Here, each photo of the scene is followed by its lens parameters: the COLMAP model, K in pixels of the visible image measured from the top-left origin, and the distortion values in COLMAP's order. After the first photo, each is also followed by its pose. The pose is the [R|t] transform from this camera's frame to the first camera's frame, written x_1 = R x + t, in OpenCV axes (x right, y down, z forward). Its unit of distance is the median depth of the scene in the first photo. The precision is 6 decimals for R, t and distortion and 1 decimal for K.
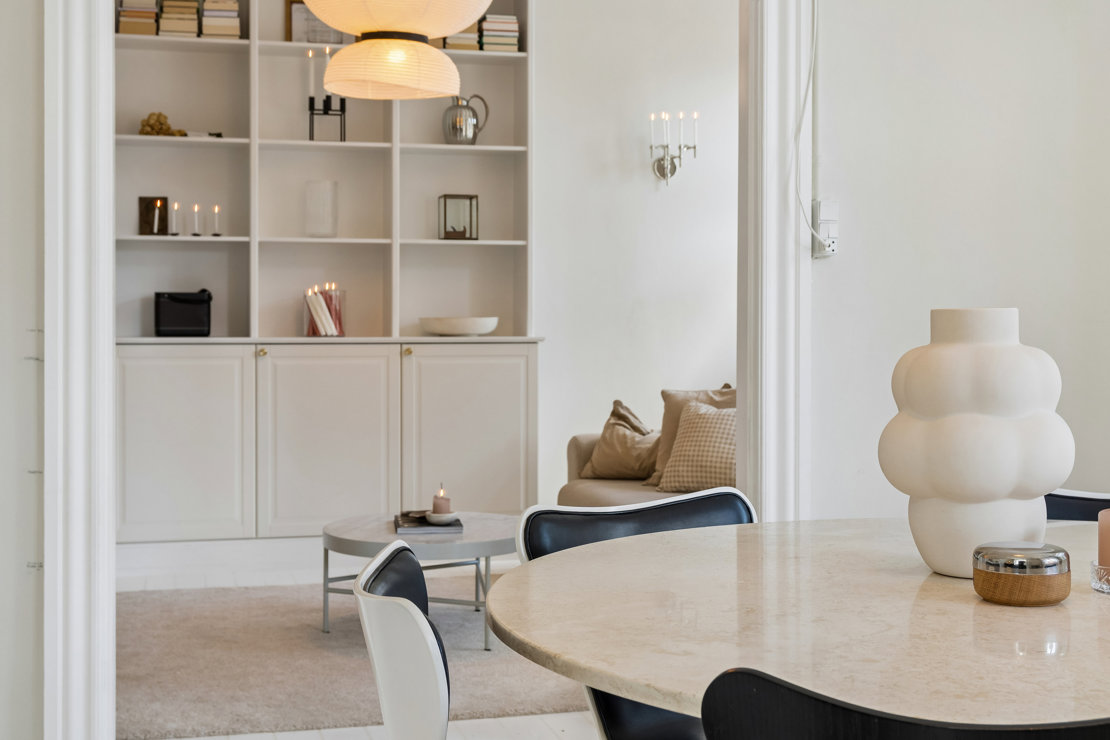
lens RADIAL K [[1541.4, 0, 556.9], [0, 1541.4, 321.9], [0, 0, 1]] dist [0.024439, -0.022693]
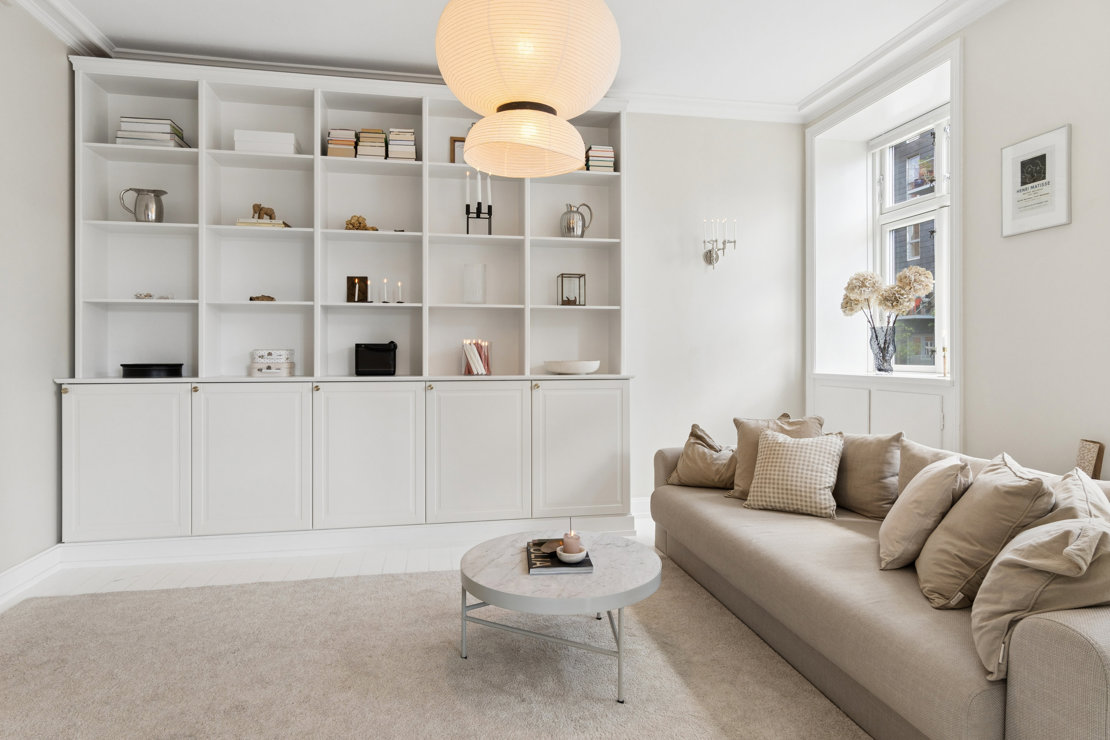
lens RADIAL K [[627.8, 0, 553.8], [0, 627.8, 354.7], [0, 0, 1]] dist [0.000444, 0.001753]
pose [[0.998160, -0.002077, -0.060606, -0.049131], [0.001784, 0.999986, -0.004889, -0.006298], [0.060615, 0.004772, 0.998150, 0.461609]]
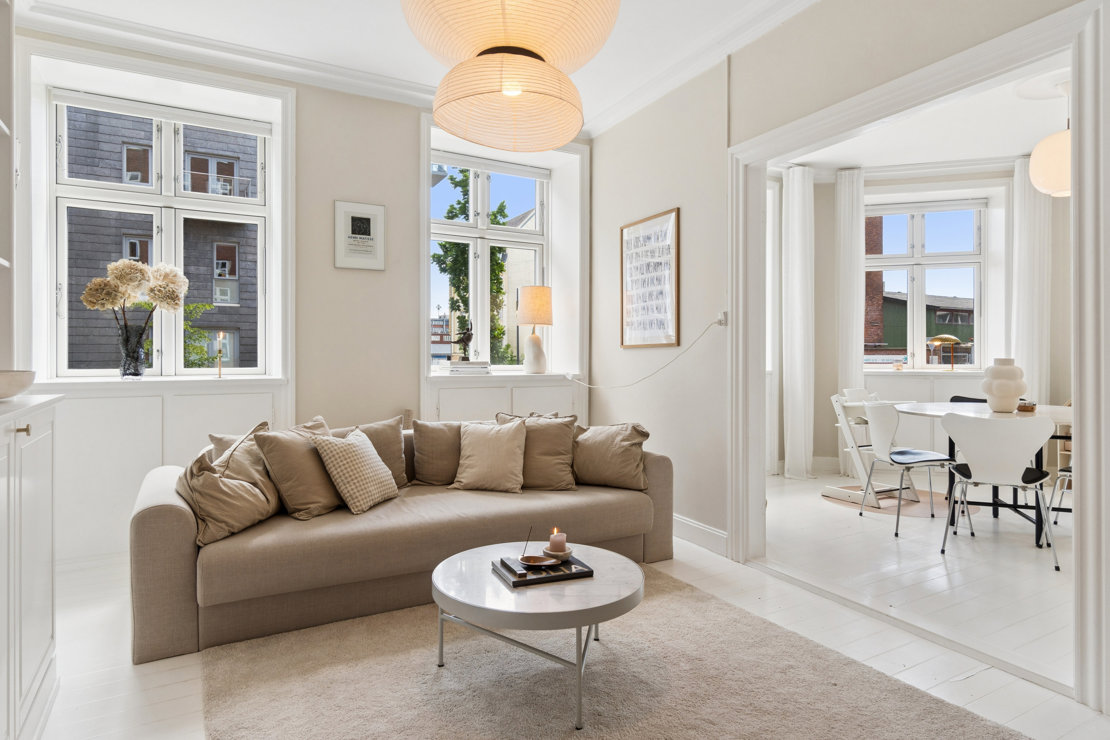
lens RADIAL K [[643.1, 0, 556.7], [0, 643.1, 356.4], [0, 0, 1]] dist [0.003380, 0.001720]
pose [[-0.269914, -0.003686, 0.962877, -0.407221], [0.006253, 0.999965, 0.005580, -0.010213], [-0.962864, 0.007527, -0.269882, 0.905968]]
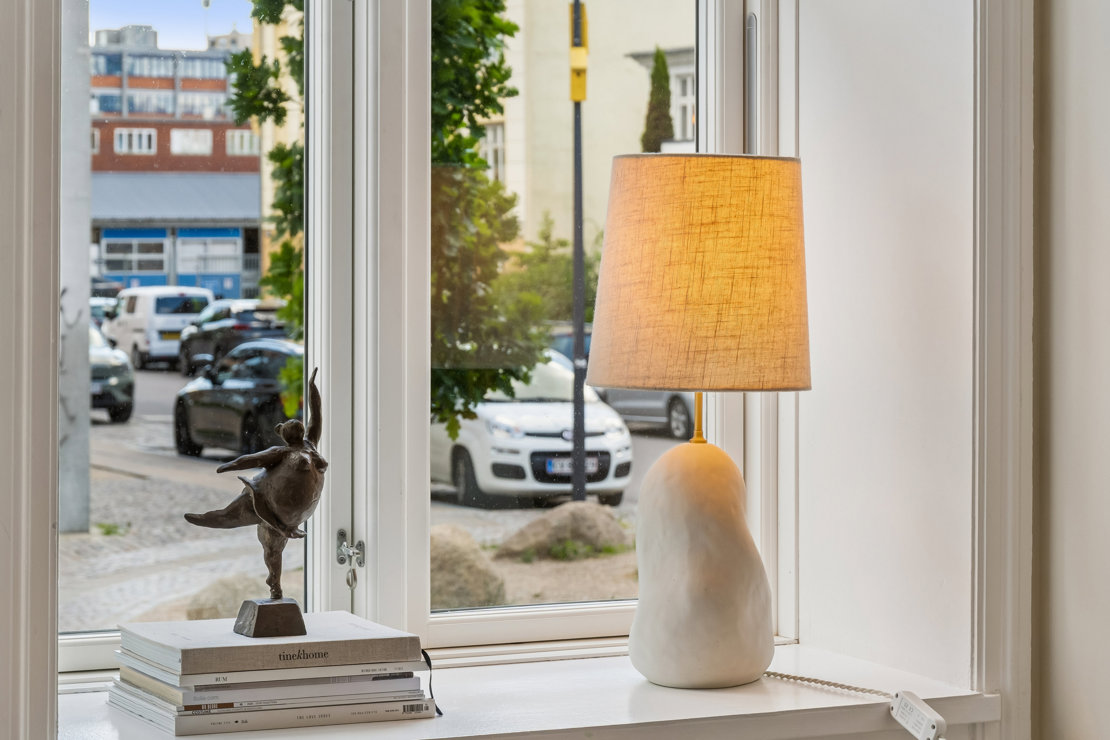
lens RADIAL K [[3065.6, 0, 555.0], [0, 3065.6, 369.6], [0, 0, 1]] dist [-0.004324, -0.029175]
pose [[-0.205542, -0.040639, 0.977804, -0.241645], [0.005989, 0.999066, 0.042782, -0.073771], [-0.978630, 0.014650, -0.205107, 0.874648]]
